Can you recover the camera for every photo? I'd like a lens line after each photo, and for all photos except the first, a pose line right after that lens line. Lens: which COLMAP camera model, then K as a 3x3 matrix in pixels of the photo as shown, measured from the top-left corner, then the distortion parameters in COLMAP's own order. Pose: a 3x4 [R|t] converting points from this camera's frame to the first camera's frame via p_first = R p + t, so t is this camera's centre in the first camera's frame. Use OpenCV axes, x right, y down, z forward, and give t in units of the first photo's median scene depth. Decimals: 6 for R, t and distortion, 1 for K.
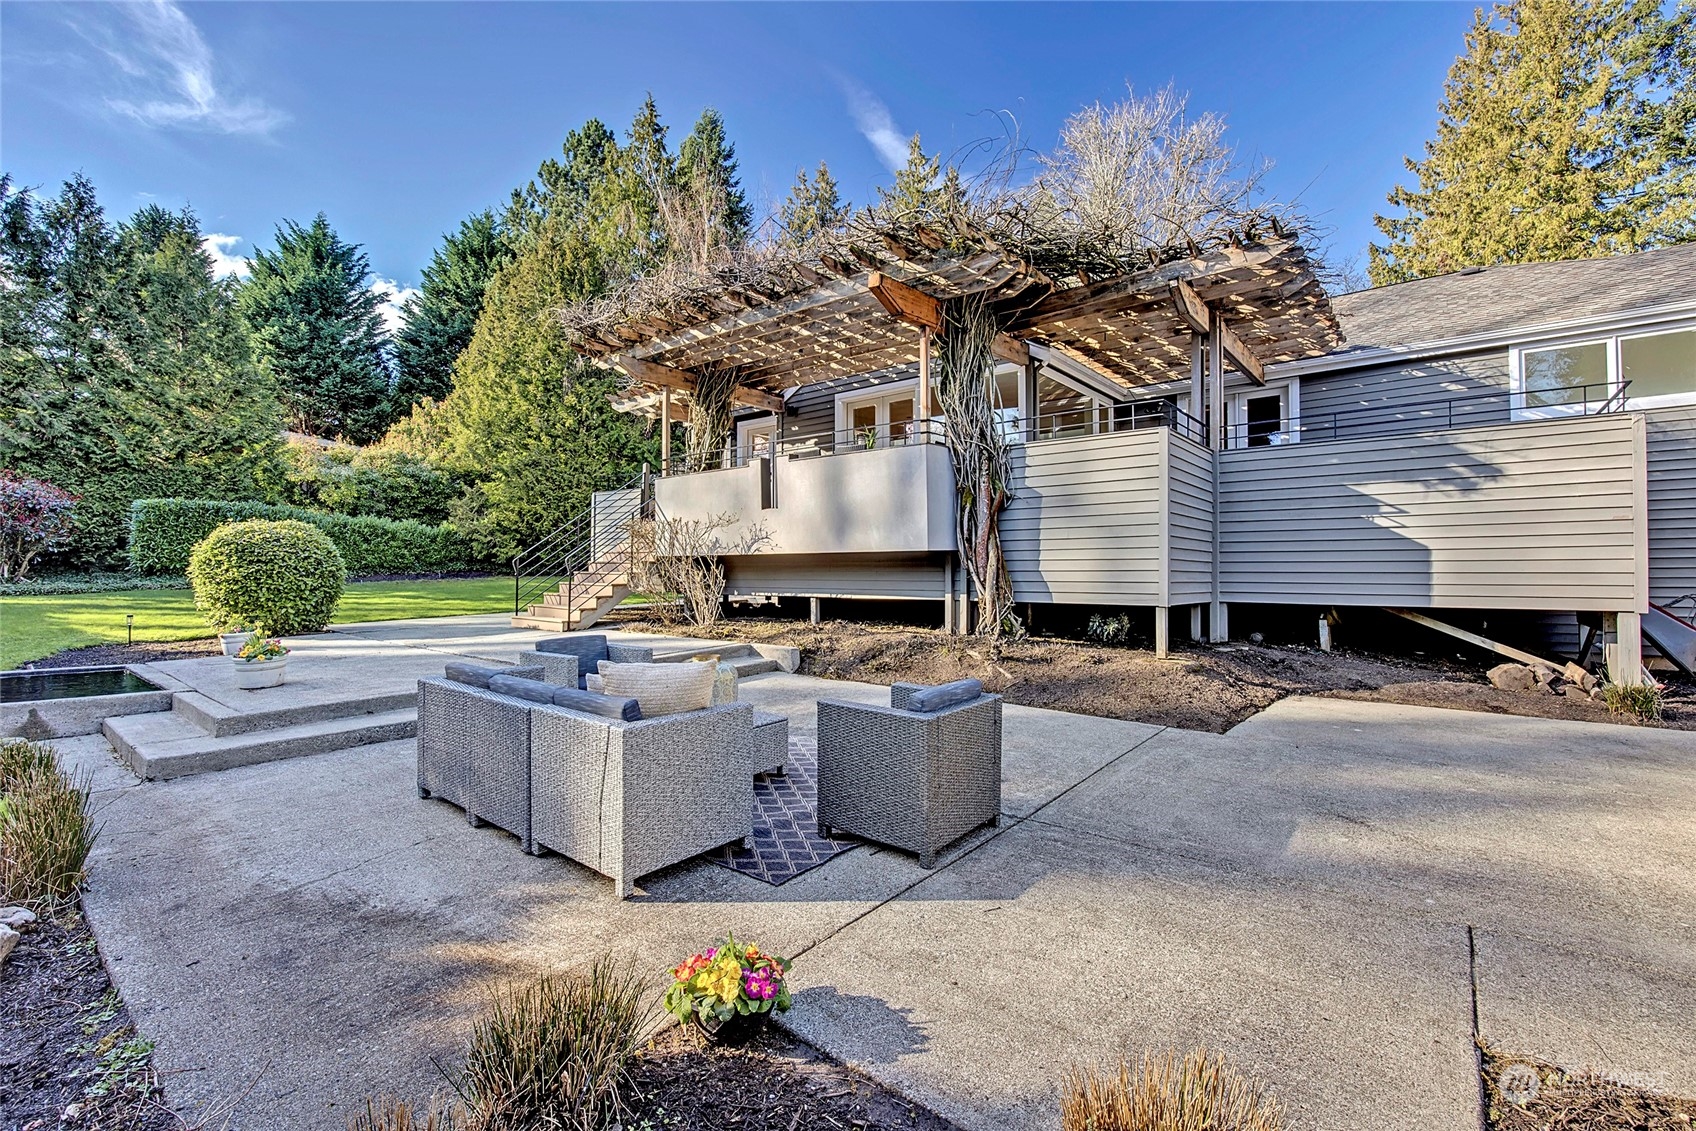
lens RADIAL K [[746.0, 0, 848.0], [0, 746.0, 565.5], [0, 0, 1]] dist [-0.014092, 0.001104]
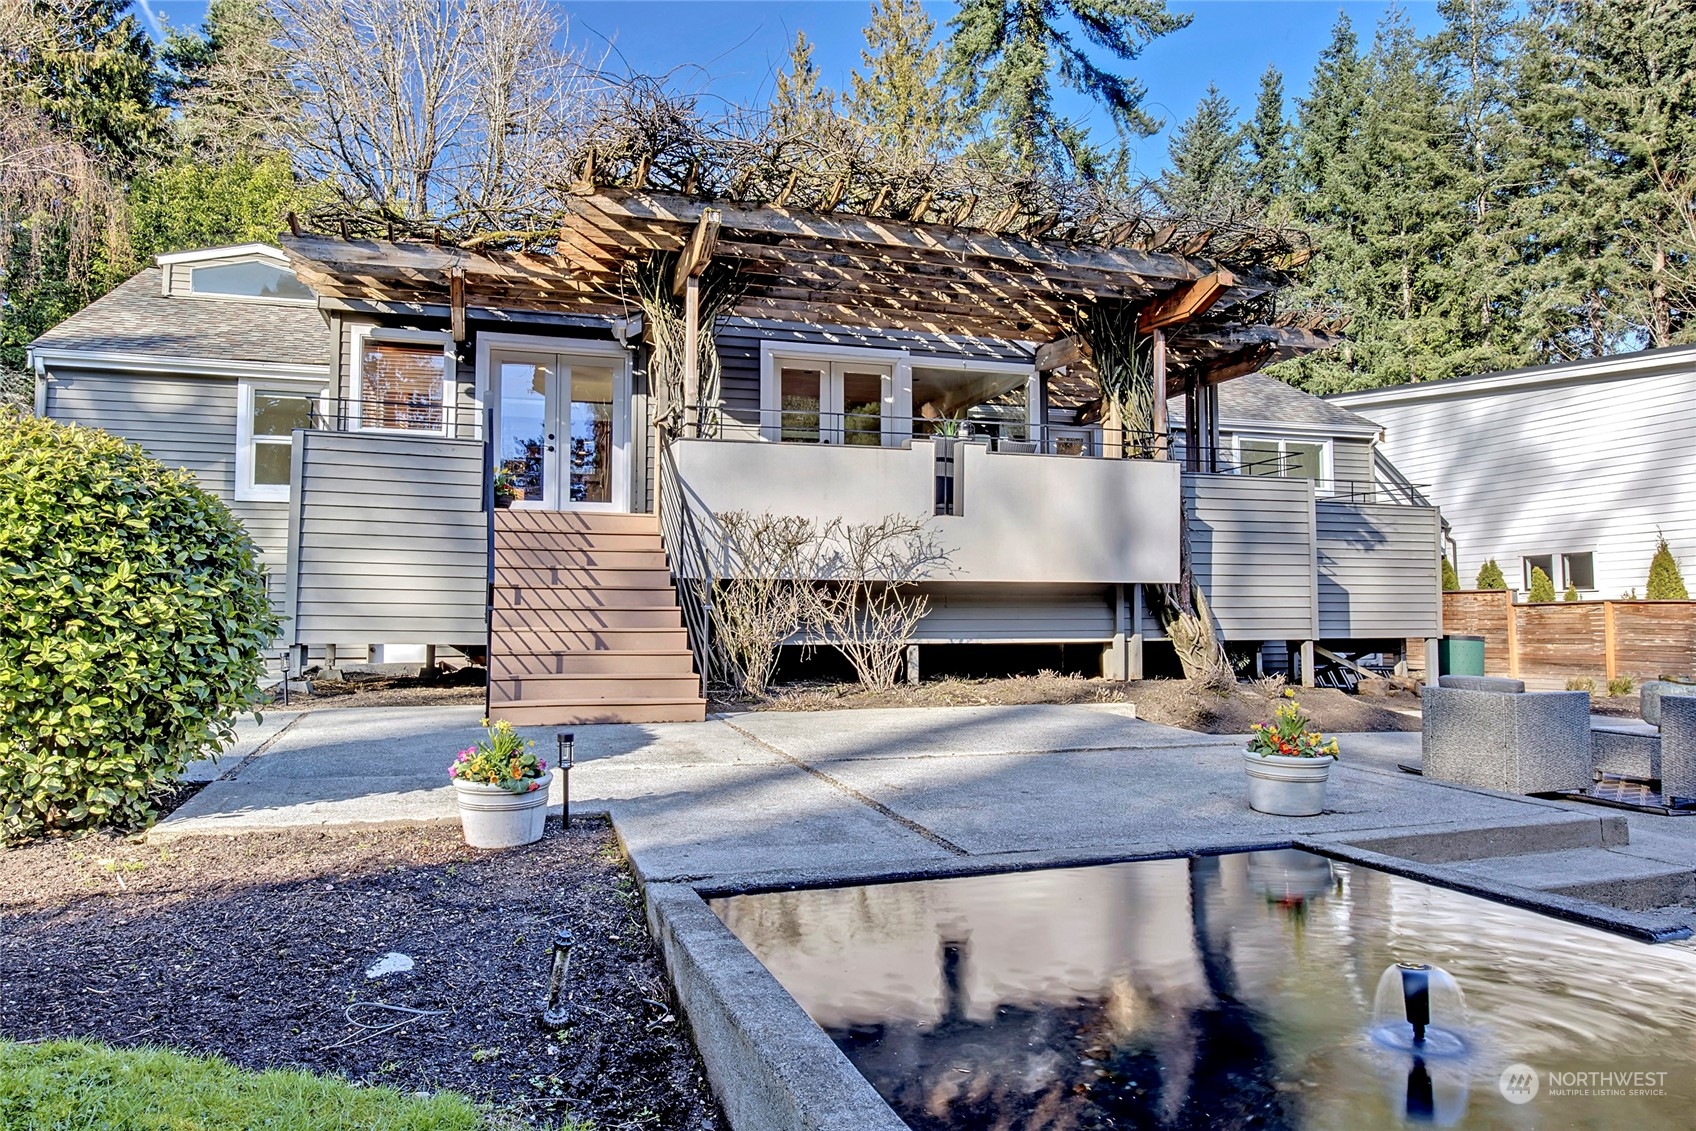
lens RADIAL K [[1147.2, 0, 825.0], [0, 1147.2, 565.5], [0, 0, 1]] dist [-0.009158, 0.001440]
pose [[0.539650, 0.041240, 0.840879, -0.917407], [-0.005811, 0.998958, -0.045264, 0.016473], [-0.841870, 0.019540, 0.539327, 0.452477]]
